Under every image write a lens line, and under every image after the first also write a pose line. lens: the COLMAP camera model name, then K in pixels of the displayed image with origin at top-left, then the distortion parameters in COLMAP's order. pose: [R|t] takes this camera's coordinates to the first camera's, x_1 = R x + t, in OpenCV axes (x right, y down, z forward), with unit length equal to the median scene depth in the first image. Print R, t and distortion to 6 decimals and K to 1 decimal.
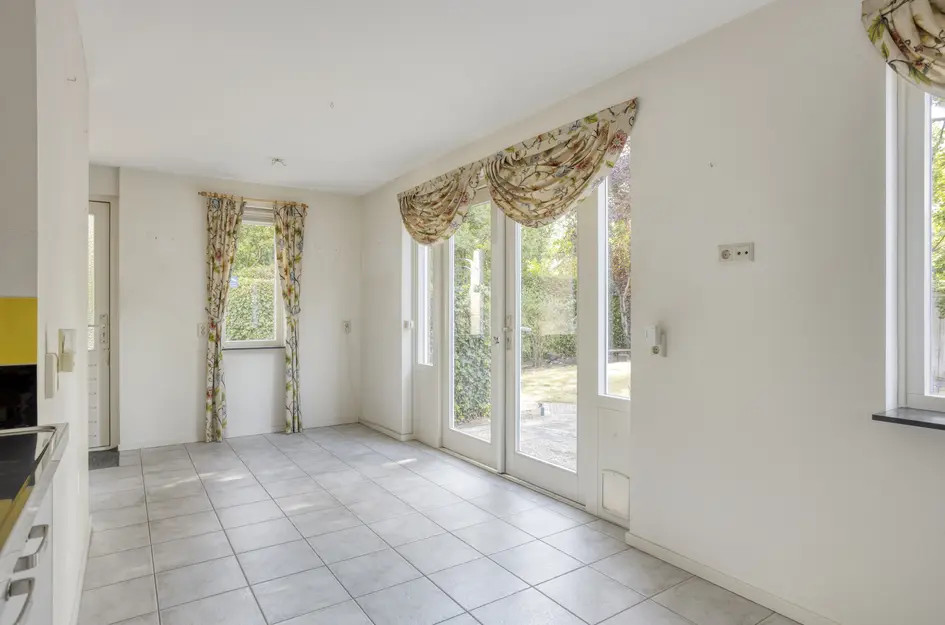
lens RADIAL K [[532.2, 0, 472.5], [0, 532.2, 312.5], [0, 0, 1]] dist [0.000014, 0.000034]
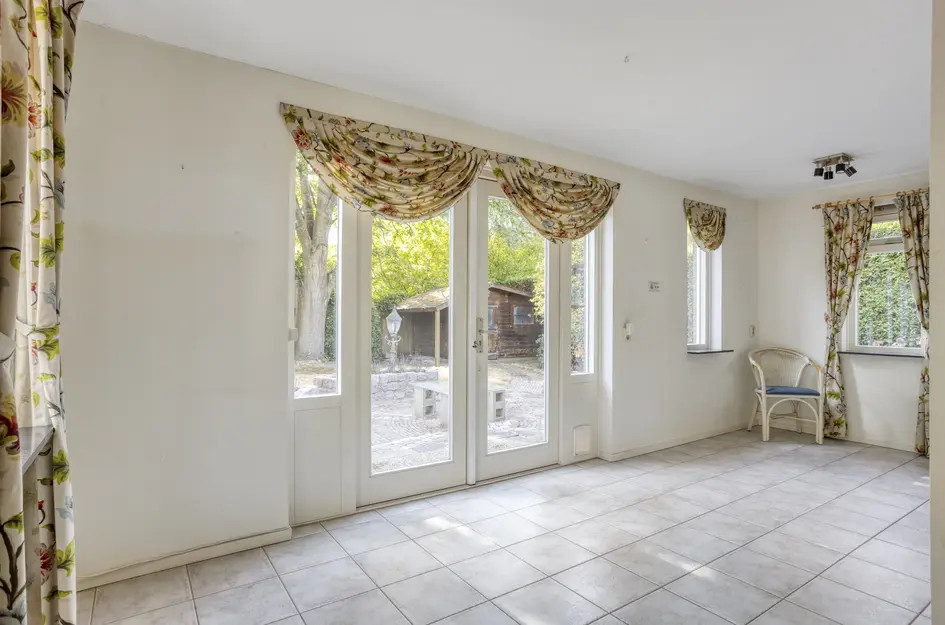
lens RADIAL K [[490.1, 0, 472.5], [0, 490.1, 312.5], [0, 0, 1]] dist [-0.029855, 0.000119]
pose [[-0.007275, 0.006836, 0.999950, -0.934991], [-0.002105, 0.999974, -0.006852, 0.002356], [-0.999971, -0.002154, -0.007260, 1.155671]]
